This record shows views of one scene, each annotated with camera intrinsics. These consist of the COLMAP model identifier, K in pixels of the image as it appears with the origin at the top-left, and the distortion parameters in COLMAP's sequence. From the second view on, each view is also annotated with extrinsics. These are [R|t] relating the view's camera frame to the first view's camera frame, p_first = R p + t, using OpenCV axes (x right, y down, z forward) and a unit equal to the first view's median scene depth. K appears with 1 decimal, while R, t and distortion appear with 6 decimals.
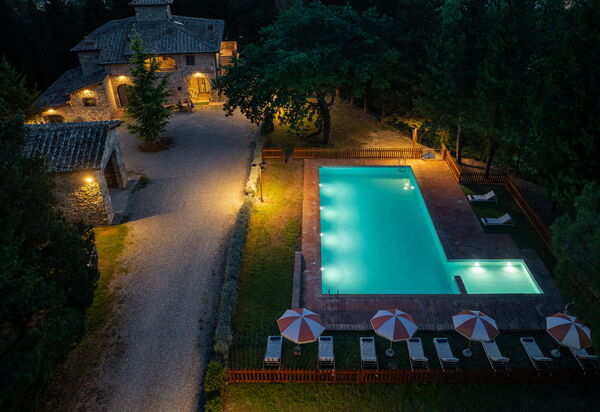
lens RADIAL K [[453.7, 0, 324.6], [0, 453.7, 202.9], [0, 0, 1]] dist [-0.040670, -0.001598]
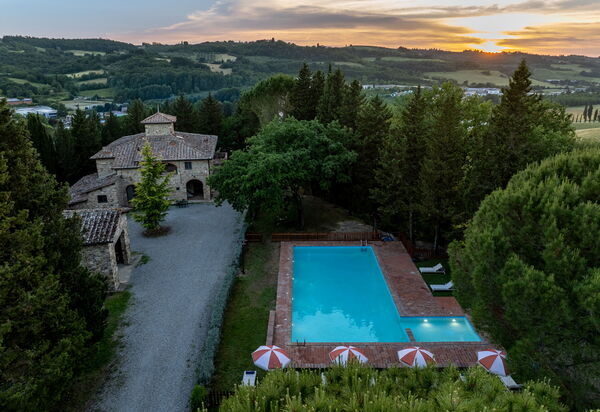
lens RADIAL K [[428.5, 0, 300.0], [0, 428.5, 206.0], [0, 0, 1]] dist [-0.041405, 0.002887]
pose [[0.999765, -0.012474, -0.017752, 0.029604], [0.007999, 0.972480, -0.232848, 0.083810], [0.020168, 0.232652, 0.972351, -0.119840]]
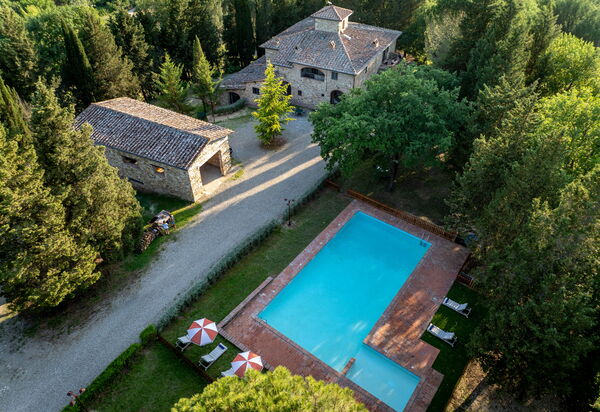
lens RADIAL K [[428.5, 0, 300.0], [0, 428.5, 206.0], [0, 0, 1]] dist [-0.041405, 0.002887]
pose [[0.784092, 0.388923, -0.483672, 0.446356], [-0.308404, 0.920438, 0.240168, -0.347220], [0.538597, -0.039147, 0.841654, -0.023219]]
